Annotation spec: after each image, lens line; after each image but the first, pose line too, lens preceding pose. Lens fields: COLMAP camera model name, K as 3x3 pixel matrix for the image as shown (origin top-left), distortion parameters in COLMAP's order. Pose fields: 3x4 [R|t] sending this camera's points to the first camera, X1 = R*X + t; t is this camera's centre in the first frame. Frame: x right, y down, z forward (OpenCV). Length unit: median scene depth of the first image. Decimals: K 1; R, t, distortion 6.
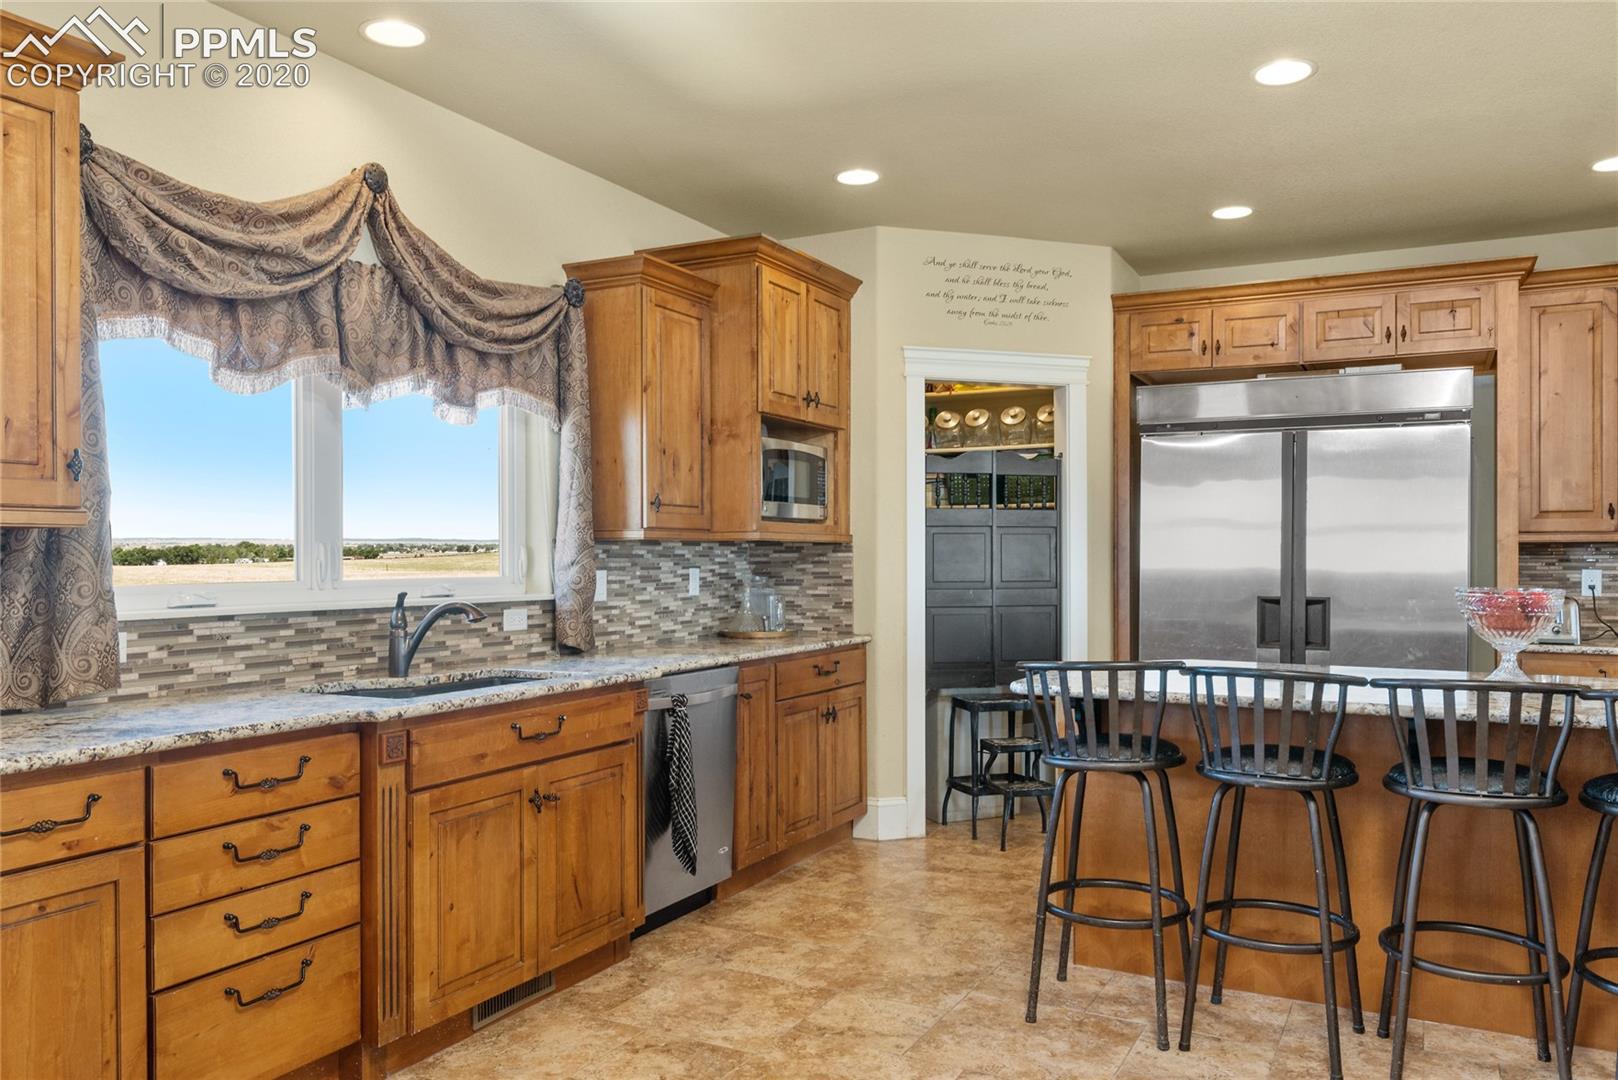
lens RADIAL K [[1209.2, 0, 800.7], [0, 1209.2, 548.0], [0, 0, 1]] dist [-0.003842, -0.000544]
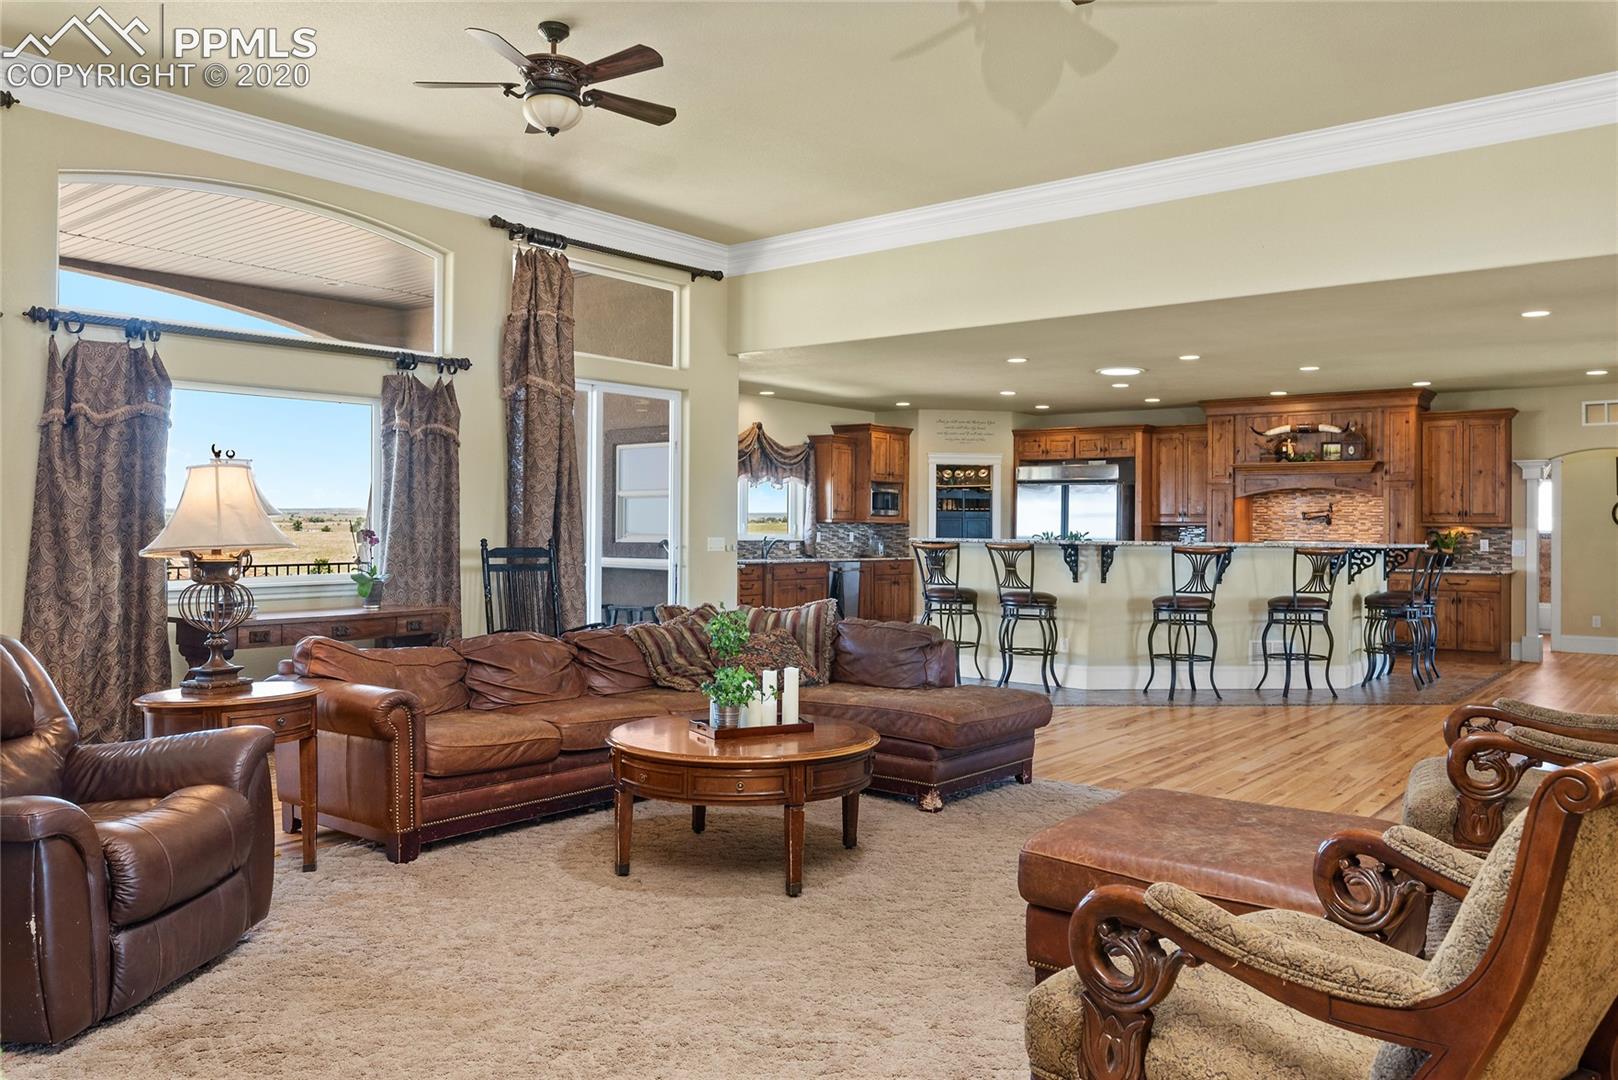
lens RADIAL K [[1208.9, 0, 807.2], [0, 1208.9, 533.7], [0, 0, 1]] dist [0.000062, 0.000002]
pose [[0.982758, 0.012015, -0.184504, 0.368882], [-0.010093, 0.999885, 0.011354, -0.011792], [0.184620, -0.009296, 0.982766, -2.001933]]
